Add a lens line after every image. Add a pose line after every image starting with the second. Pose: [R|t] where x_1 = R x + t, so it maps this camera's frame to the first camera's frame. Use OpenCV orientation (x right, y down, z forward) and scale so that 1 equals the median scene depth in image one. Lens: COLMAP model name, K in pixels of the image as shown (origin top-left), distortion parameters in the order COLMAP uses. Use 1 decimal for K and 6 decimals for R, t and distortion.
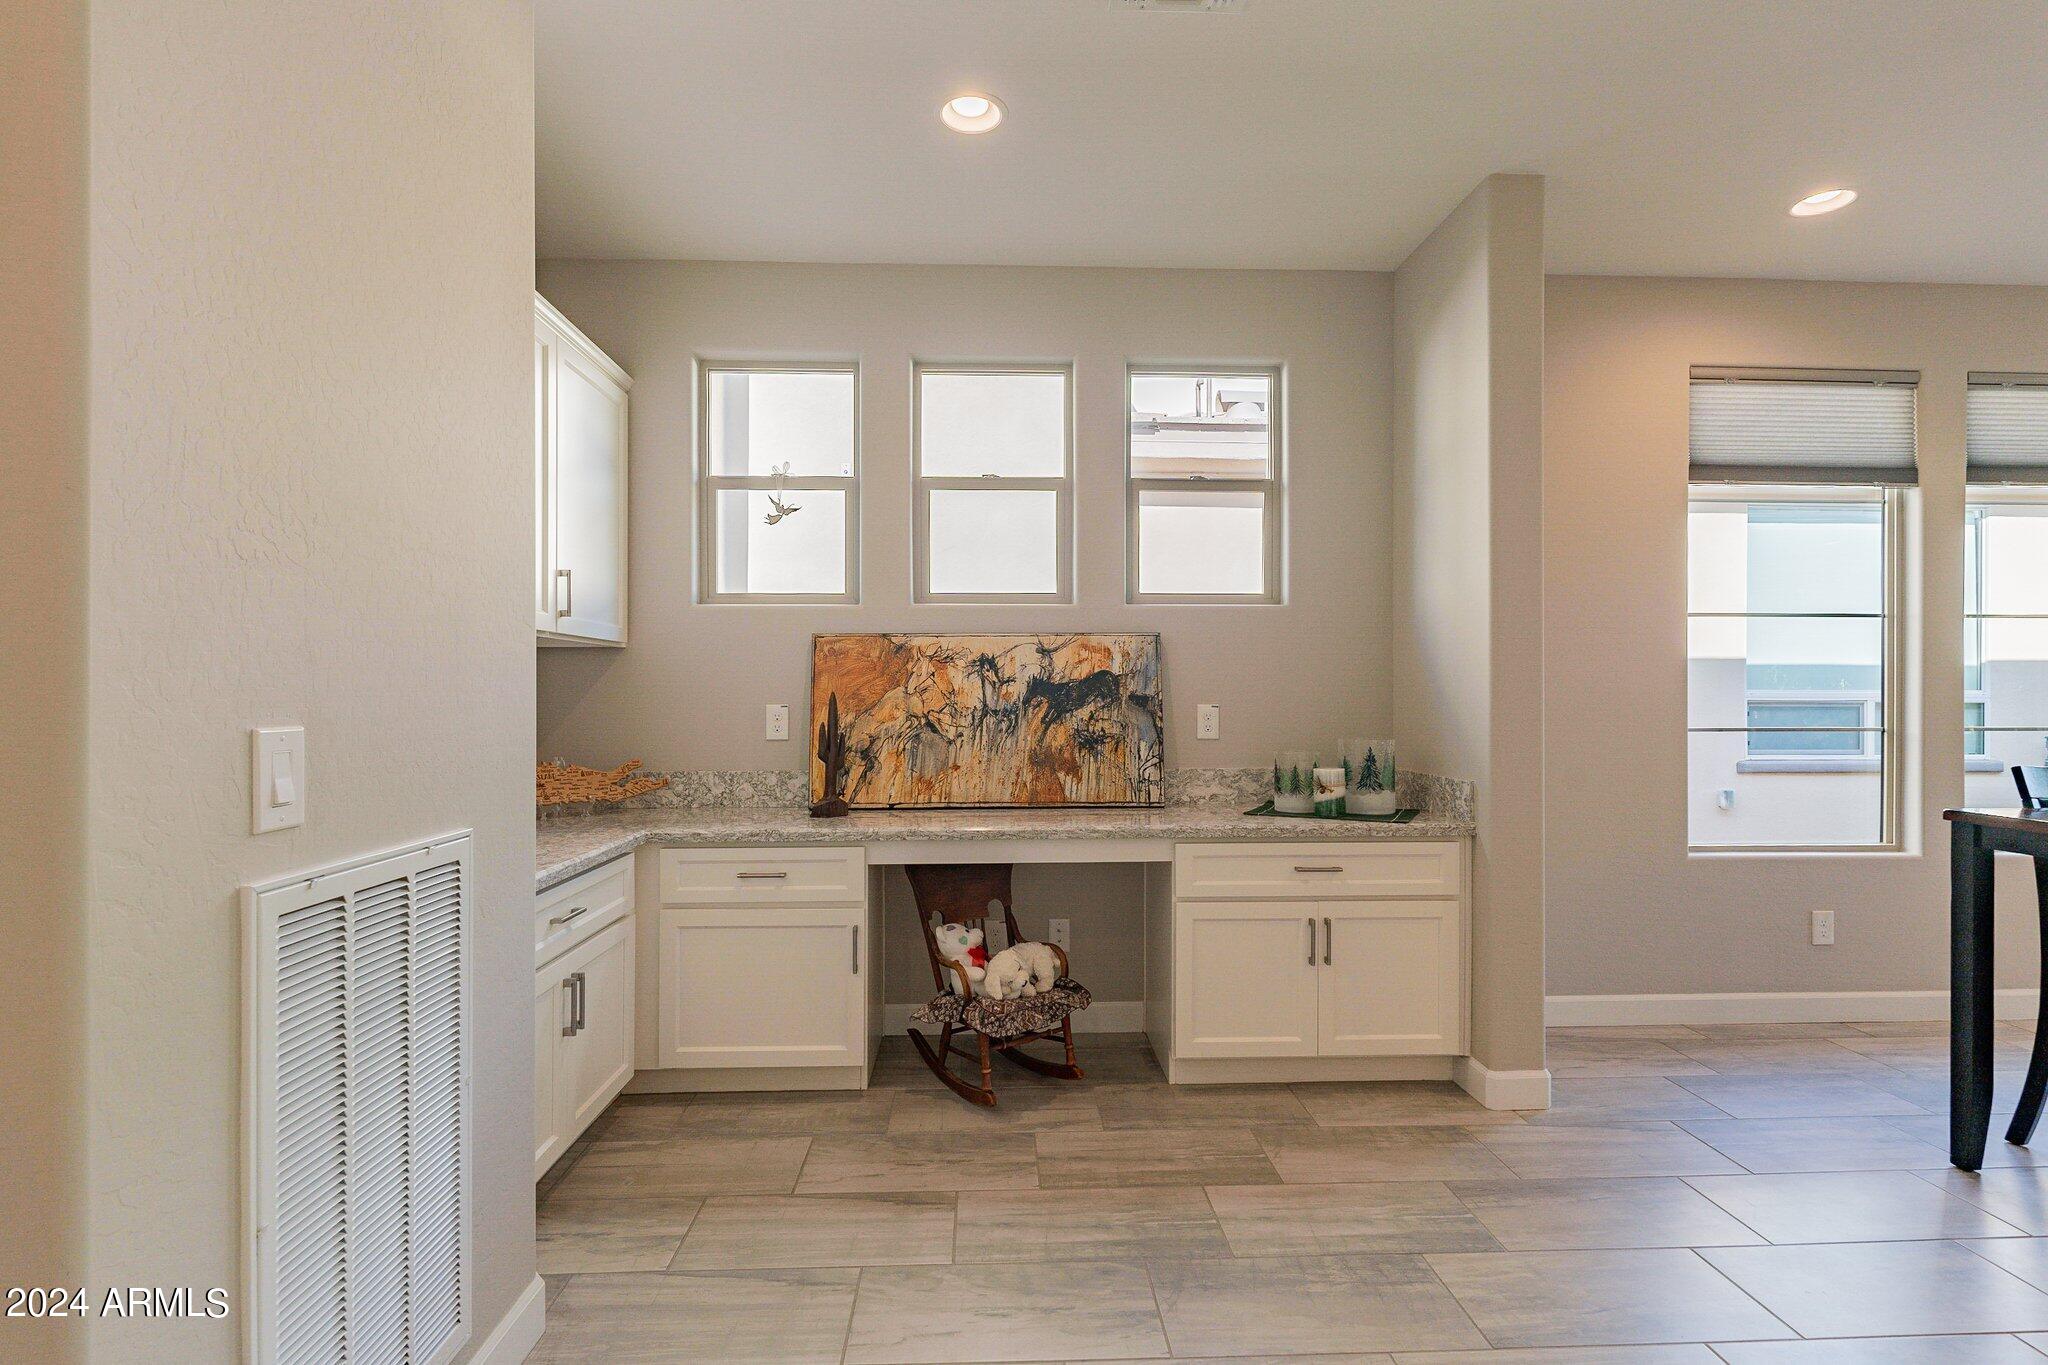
lens RADIAL K [[967.6, 0, 1021.1], [0, 967.6, 689.8], [0, 0, 1]] dist [-0.005848, 0.001001]
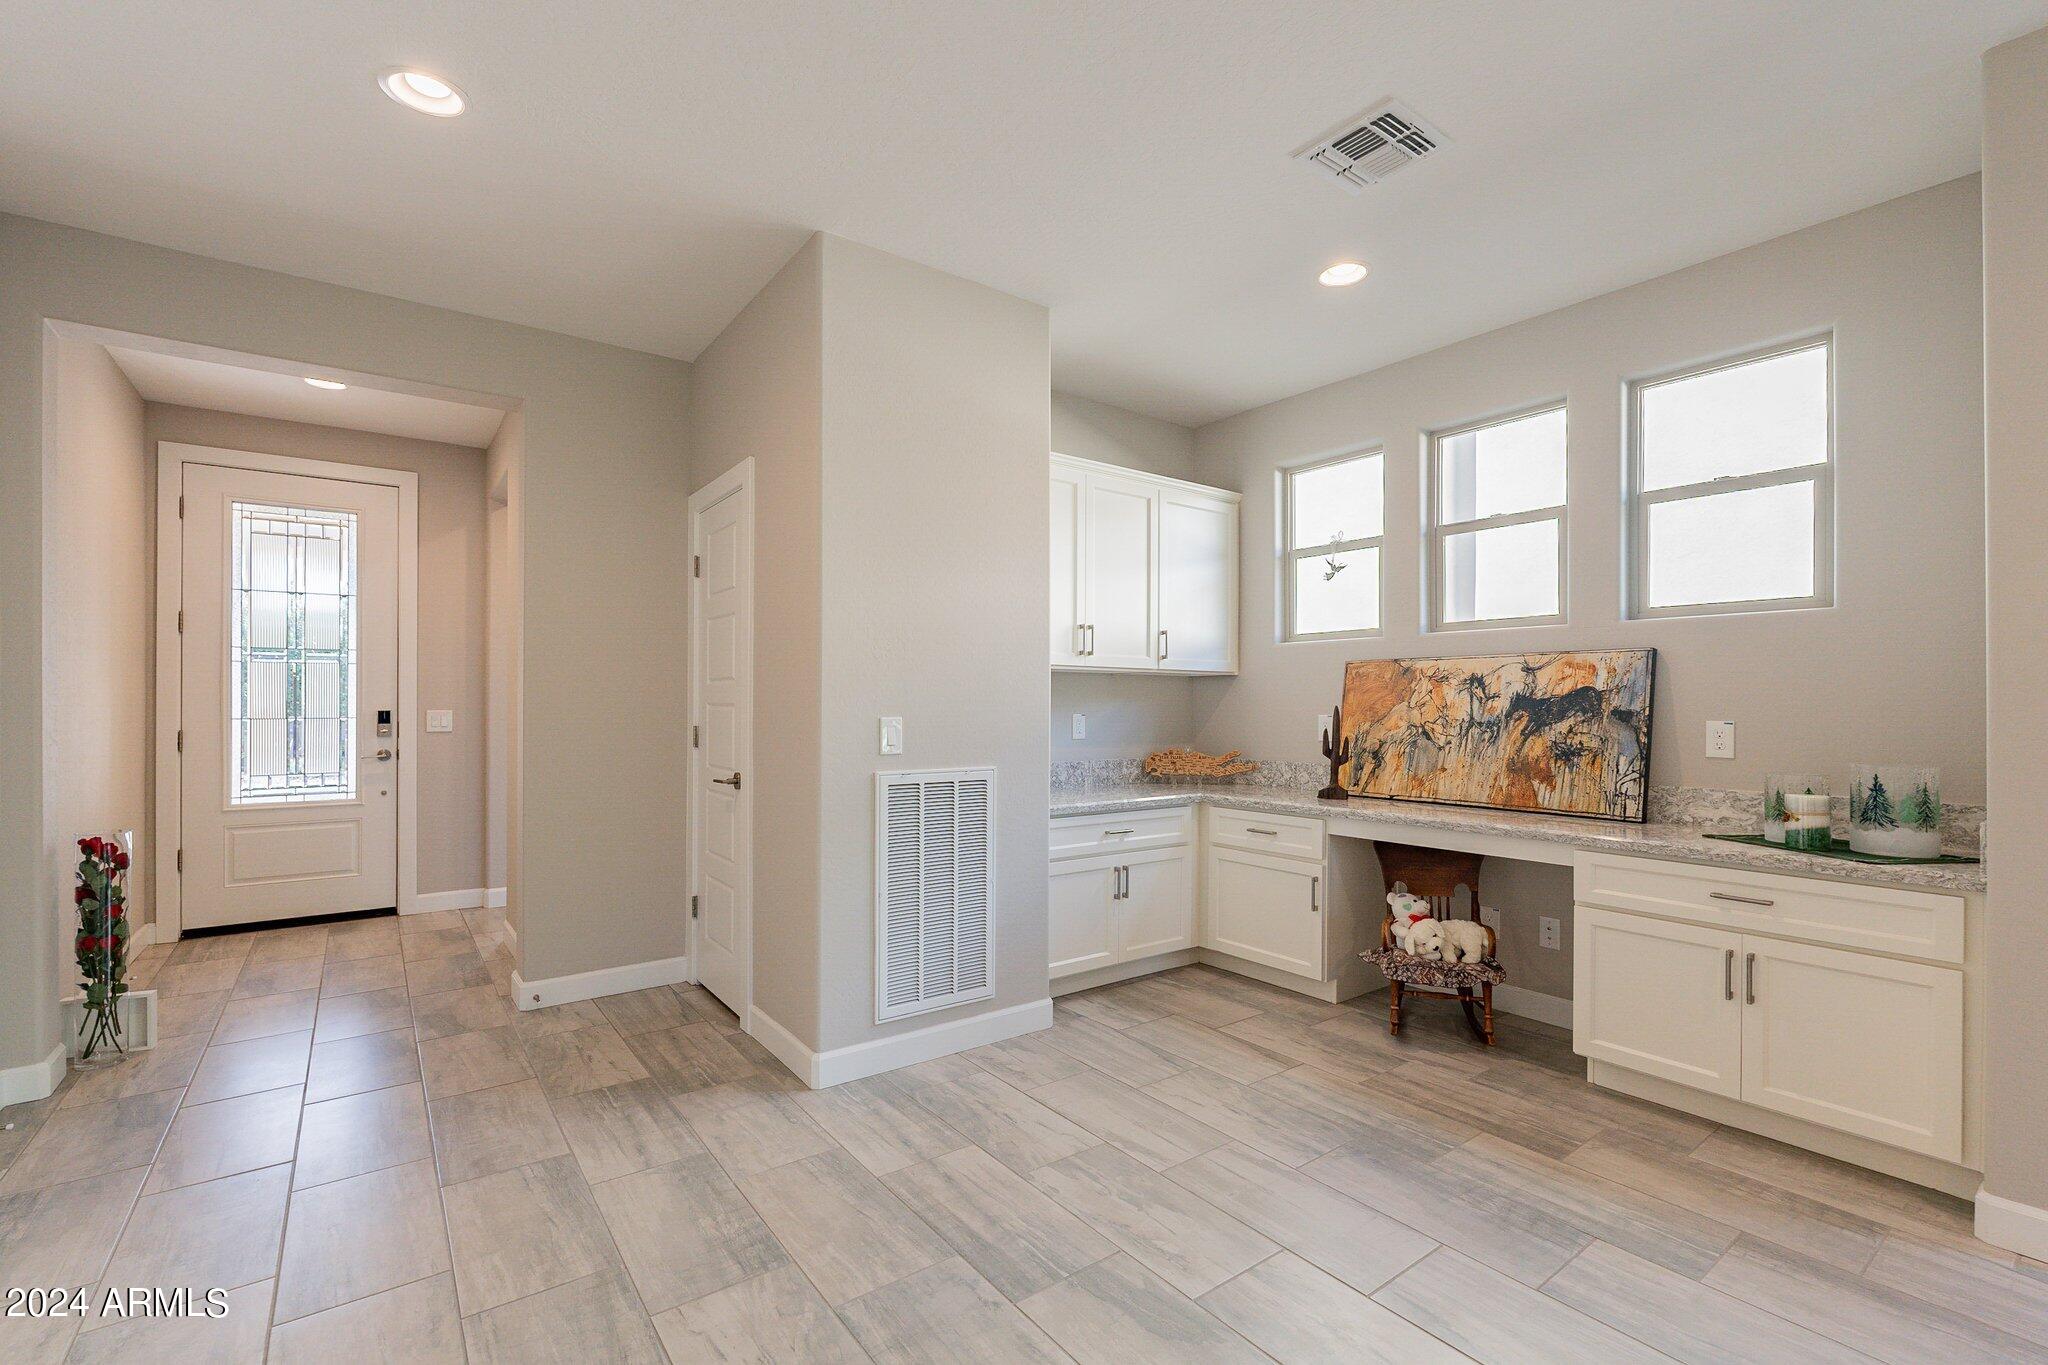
lens RADIAL K [[892.7, 0, 1022.1], [0, 892.7, 701.2], [0, 0, 1]] dist [-0.004045, 0.000522]
pose [[0.564347, 0.000299, -0.825538, 0.539925], [-0.001043, 0.999999, -0.000351, -0.003093], [0.825537, 0.001059, 0.564347, -0.046557]]
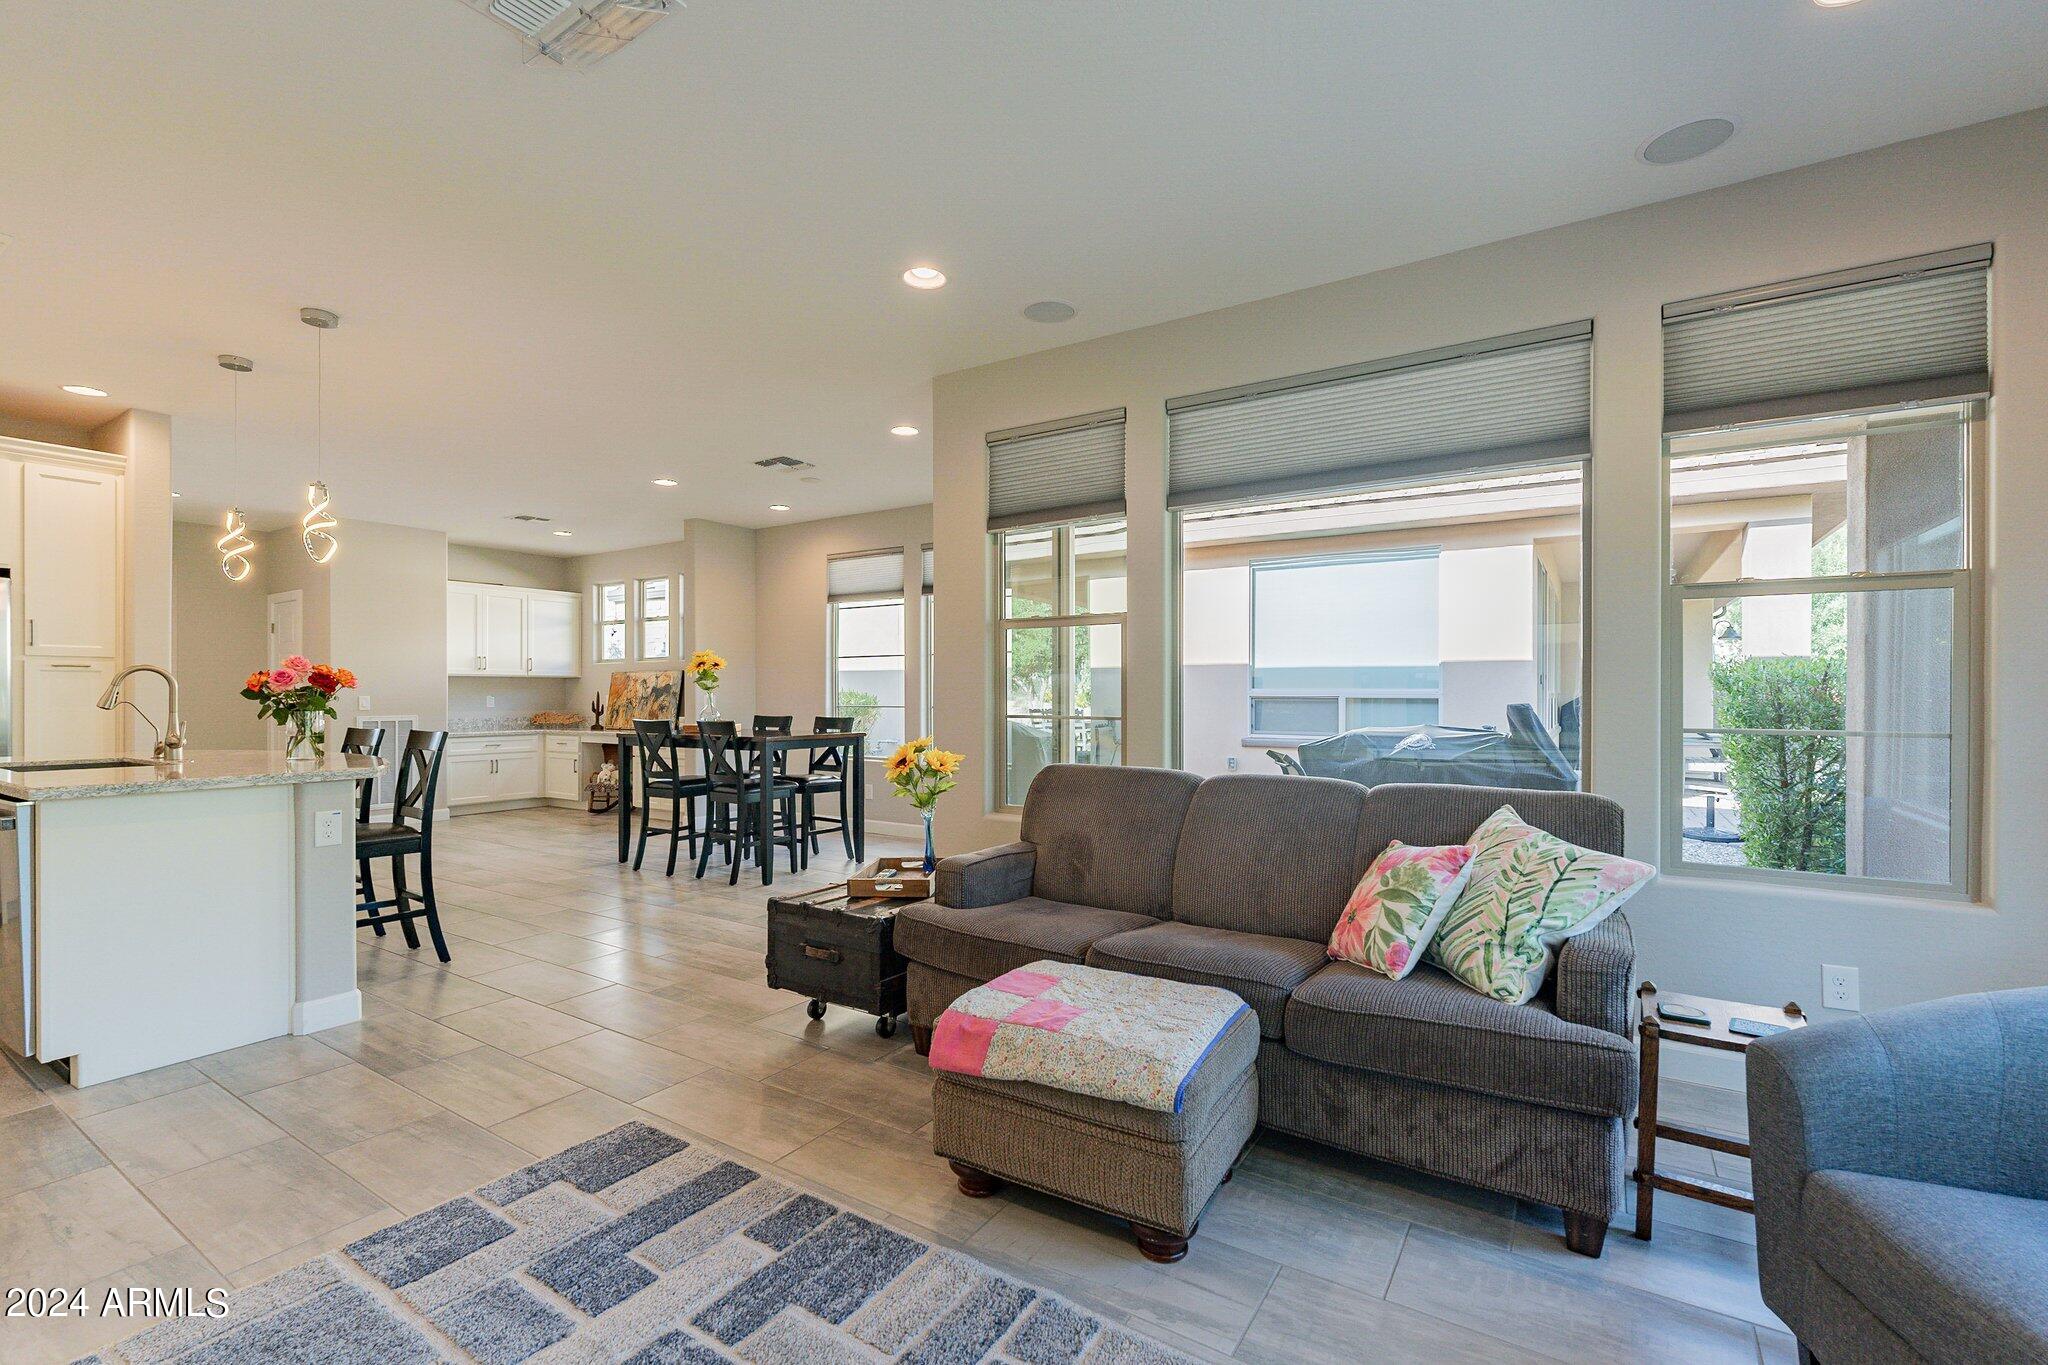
lens RADIAL K [[892.7, 0, 1023.4], [0, 892.7, 694.4], [0, 0, 1]] dist [-0.004045, 0.000522]
pose [[0.815921, -0.000565, -0.578163, 2.507571], [0.003937, 0.999982, 0.004579, 0.004488], [0.578150, -0.006012, 0.815909, -0.562947]]
